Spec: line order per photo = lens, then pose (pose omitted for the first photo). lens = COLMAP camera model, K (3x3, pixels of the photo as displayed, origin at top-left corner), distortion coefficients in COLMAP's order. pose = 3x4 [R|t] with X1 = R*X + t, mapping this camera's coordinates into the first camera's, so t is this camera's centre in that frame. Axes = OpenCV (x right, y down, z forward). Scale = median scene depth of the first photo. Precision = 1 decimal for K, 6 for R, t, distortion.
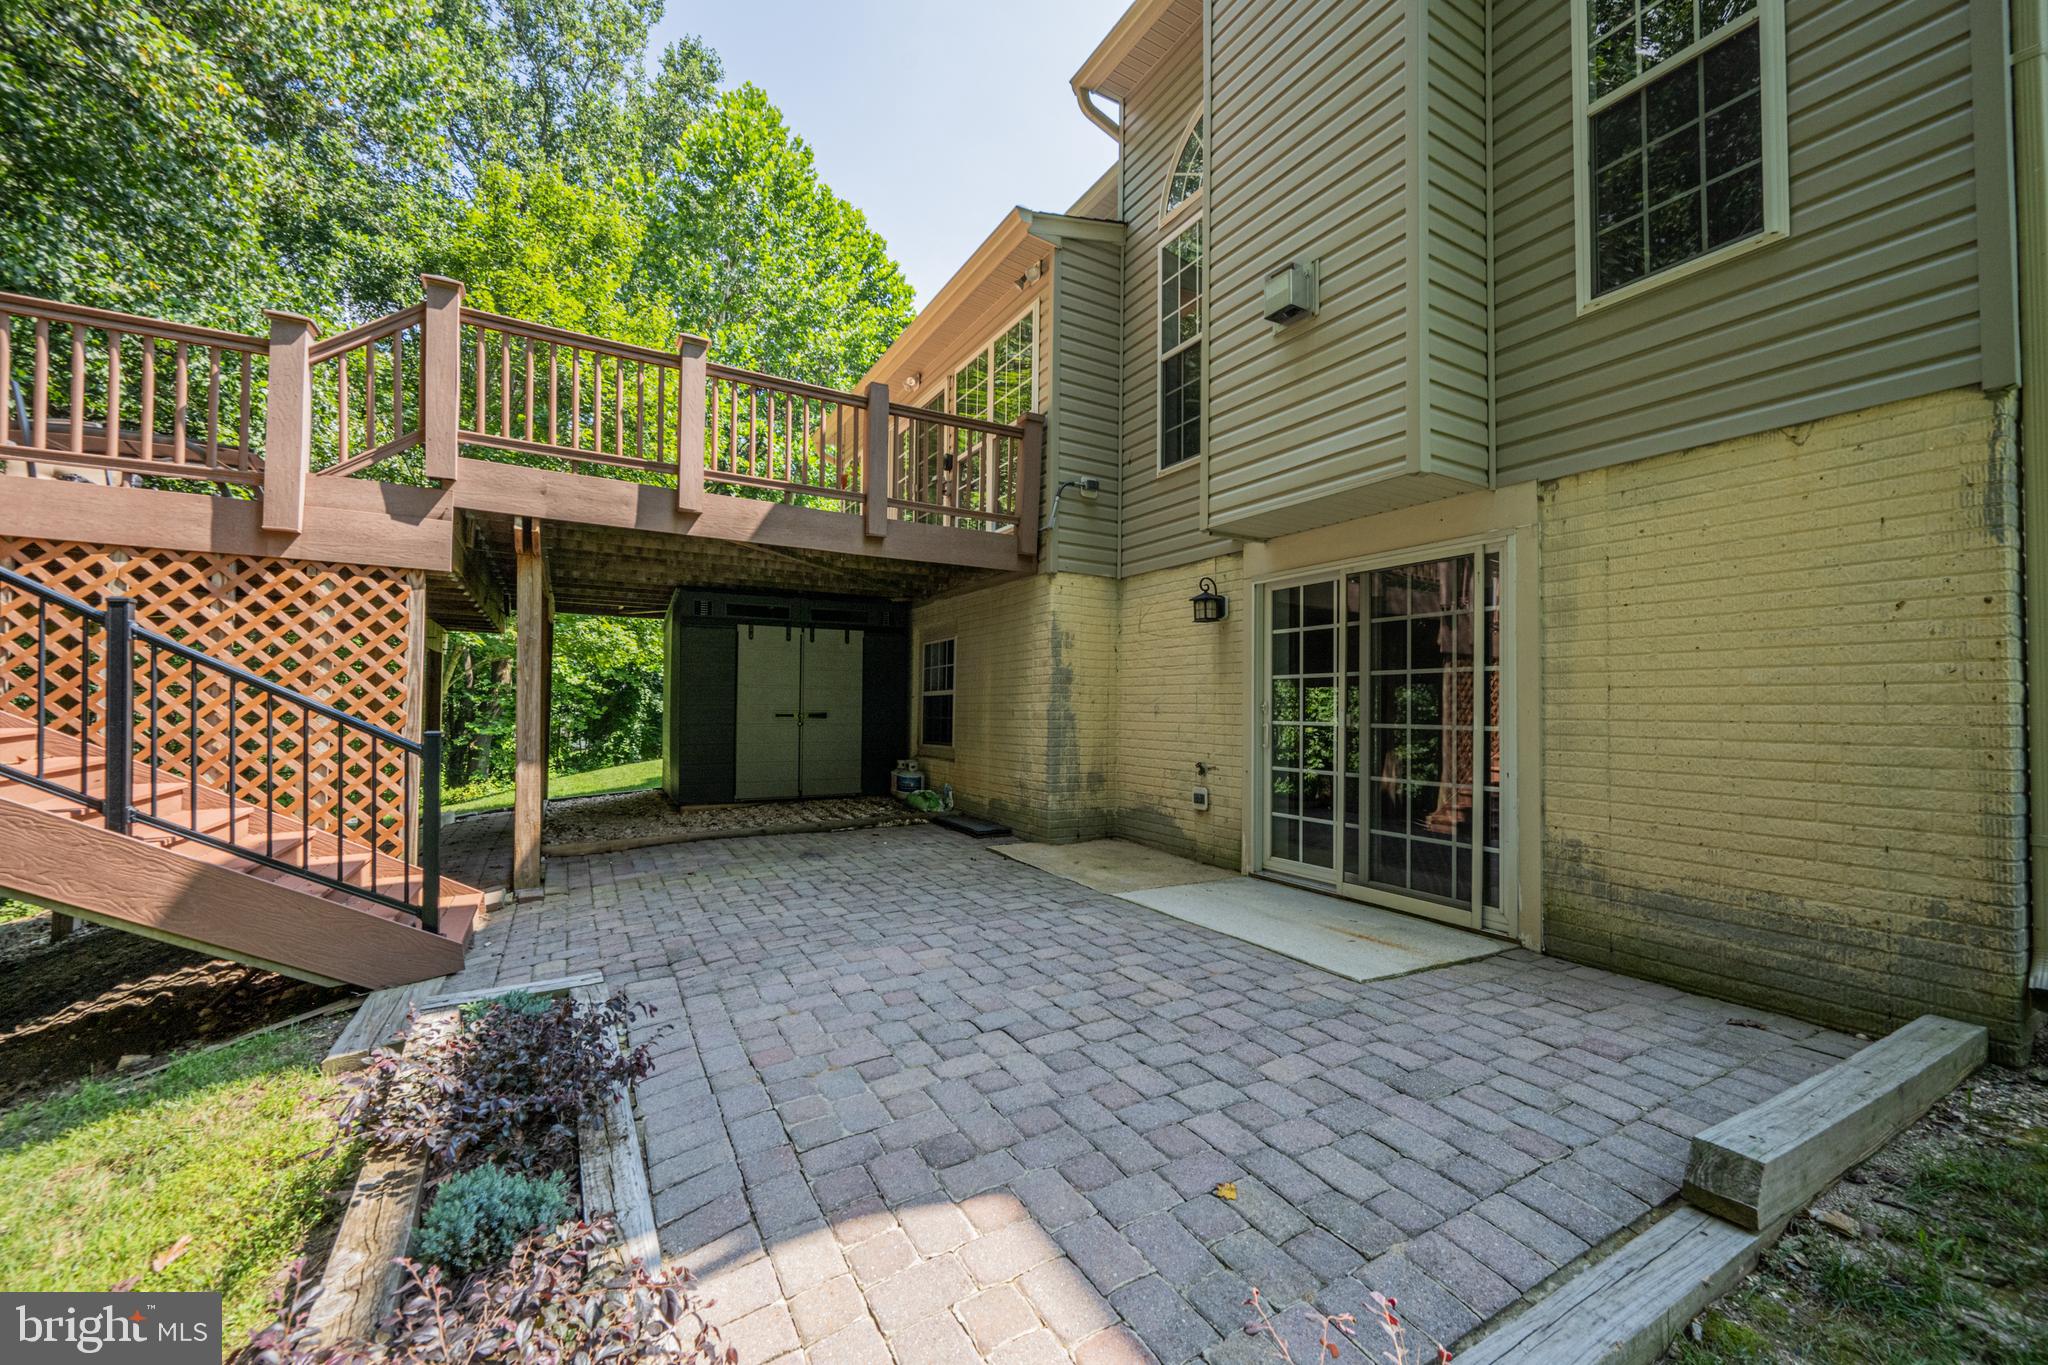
lens RADIAL K [[811.9, 0, 1024.0], [0, 811.9, 682.5], [0, 0, 1]] dist [0.000955, 0.000190]
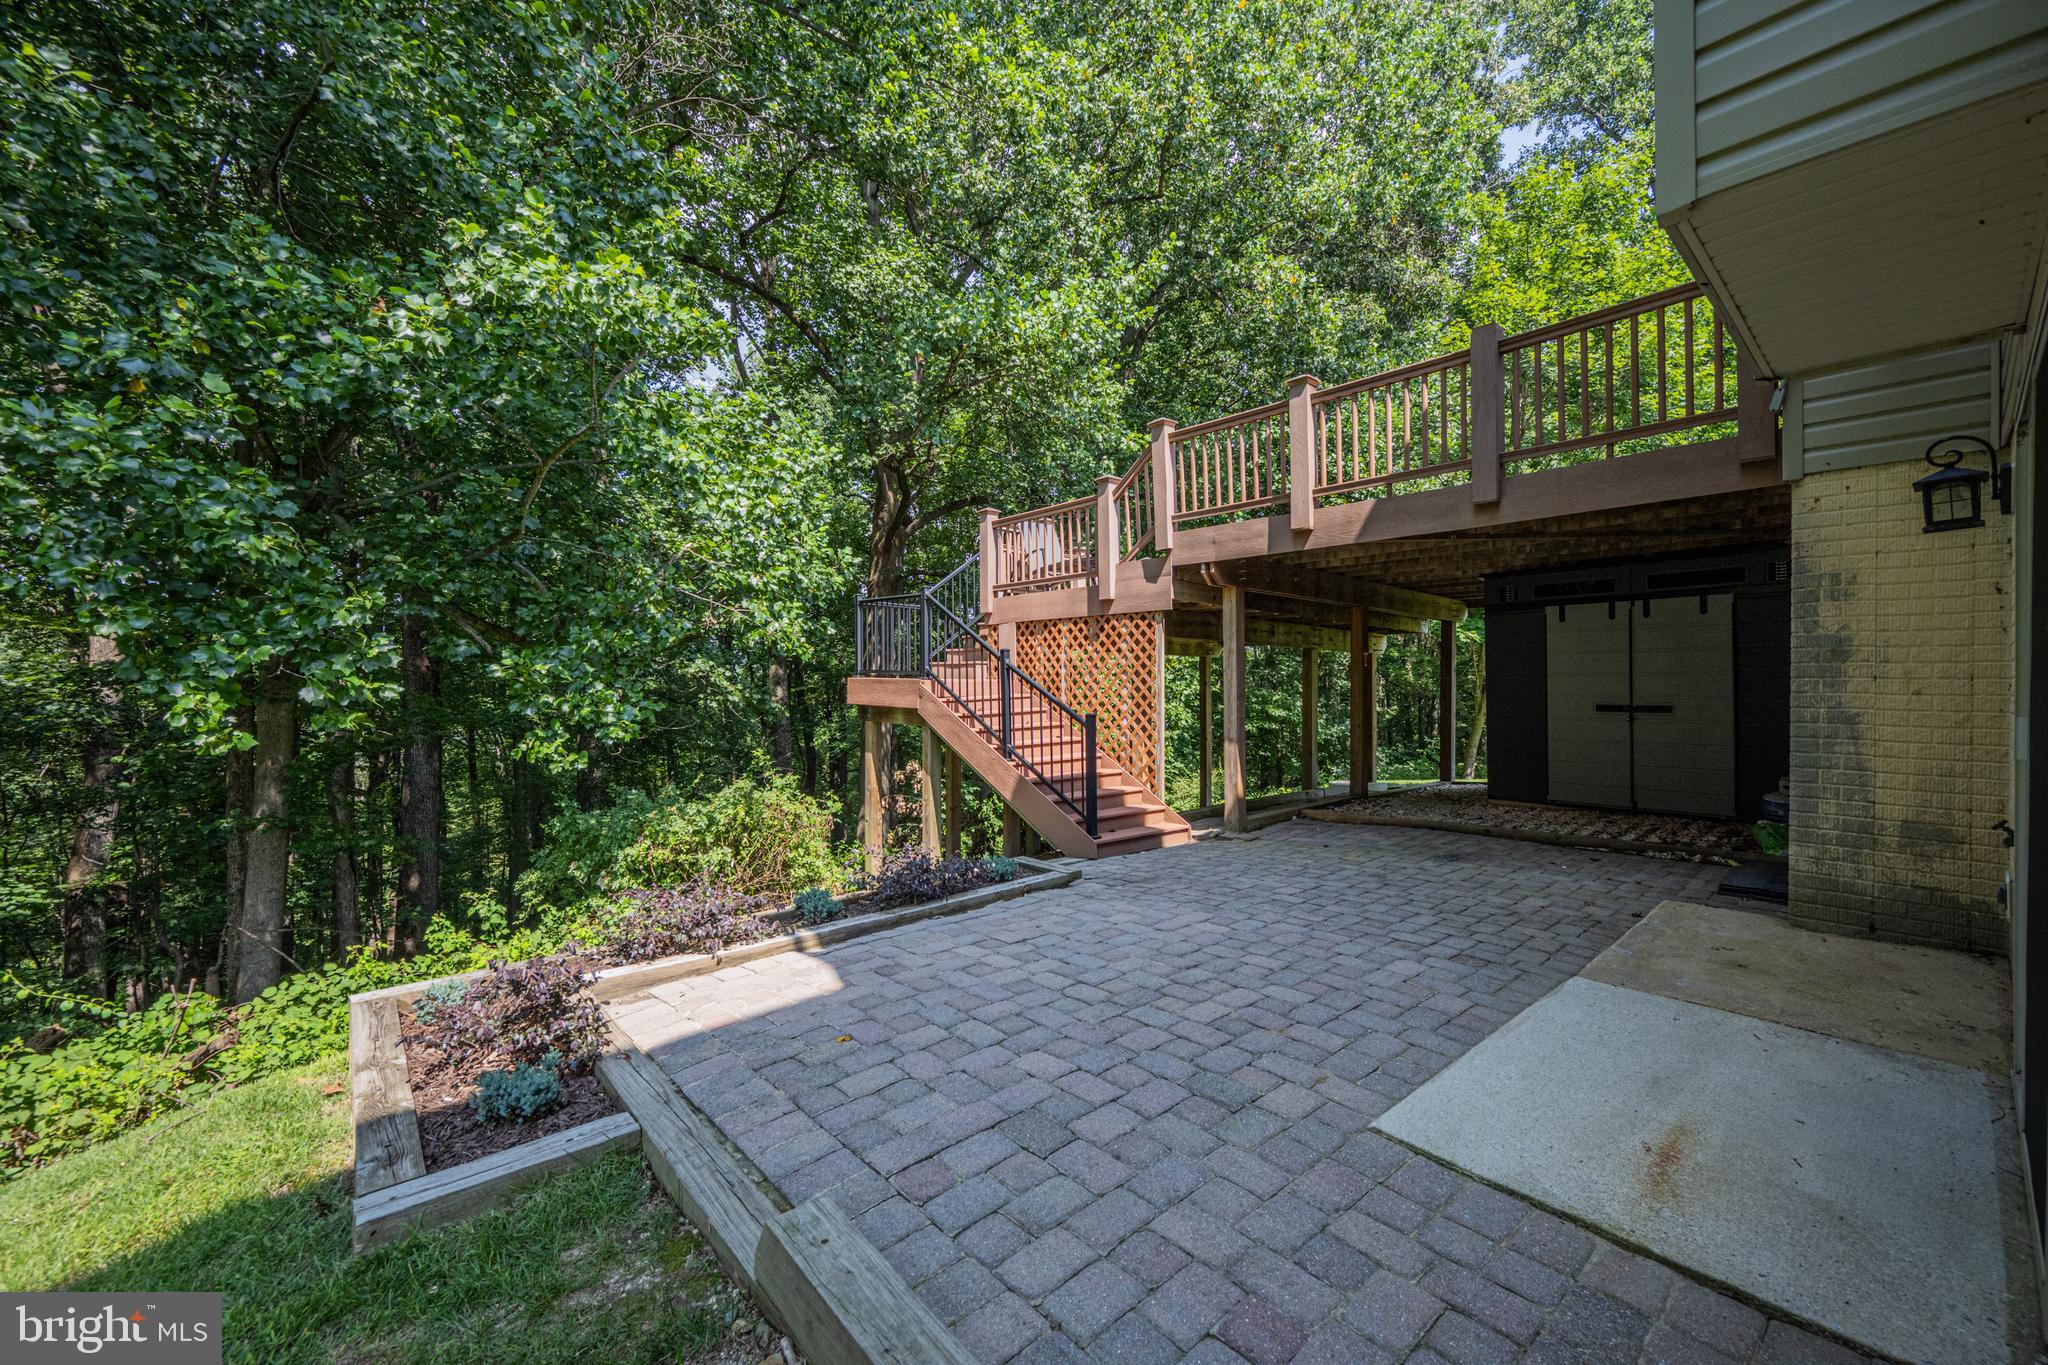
lens RADIAL K [[811.9, 0, 1024.0], [0, 811.9, 682.5], [0, 0, 1]] dist [0.000955, 0.000190]
pose [[0.190349, -0.014830, -0.981604, 0.785090], [0.030913, 0.999481, -0.009106, 0.005642], [0.981230, -0.028611, 0.190709, 0.474909]]
